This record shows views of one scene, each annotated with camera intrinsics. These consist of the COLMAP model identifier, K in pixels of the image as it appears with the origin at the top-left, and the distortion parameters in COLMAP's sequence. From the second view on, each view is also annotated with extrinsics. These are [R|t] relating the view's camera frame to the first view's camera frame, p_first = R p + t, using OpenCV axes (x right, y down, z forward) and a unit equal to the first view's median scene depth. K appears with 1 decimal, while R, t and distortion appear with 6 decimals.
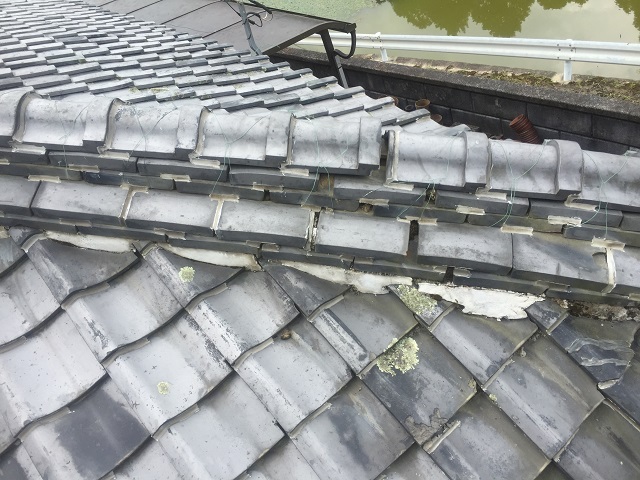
lens RADIAL K [[537.6, 0, 320.0], [0, 537.6, 240.0], [0, 0, 1]] dist [0.073334, -0.104209]
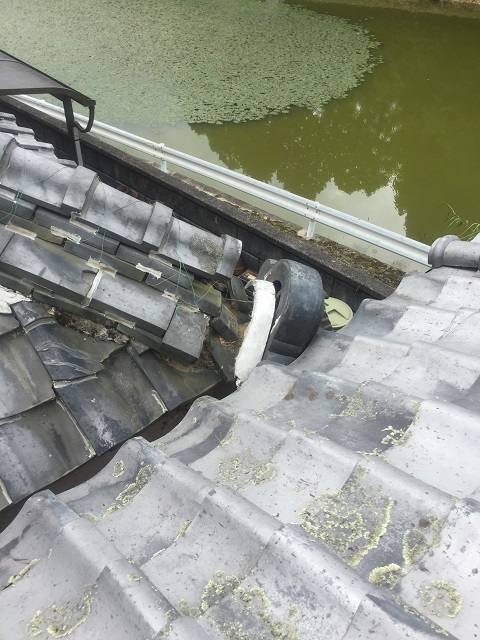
lens RADIAL K [[537.6, 0, 240.0], [0, 537.6, 320.0], [0, 0, 1]] dist [0.073334, -0.104209]
pose [[0.933305, 0.244719, 0.262781, 0.530185], [-0.224244, 0.968778, -0.105756, 0.168848], [-0.280457, 0.039775, 0.959042, -0.152228]]
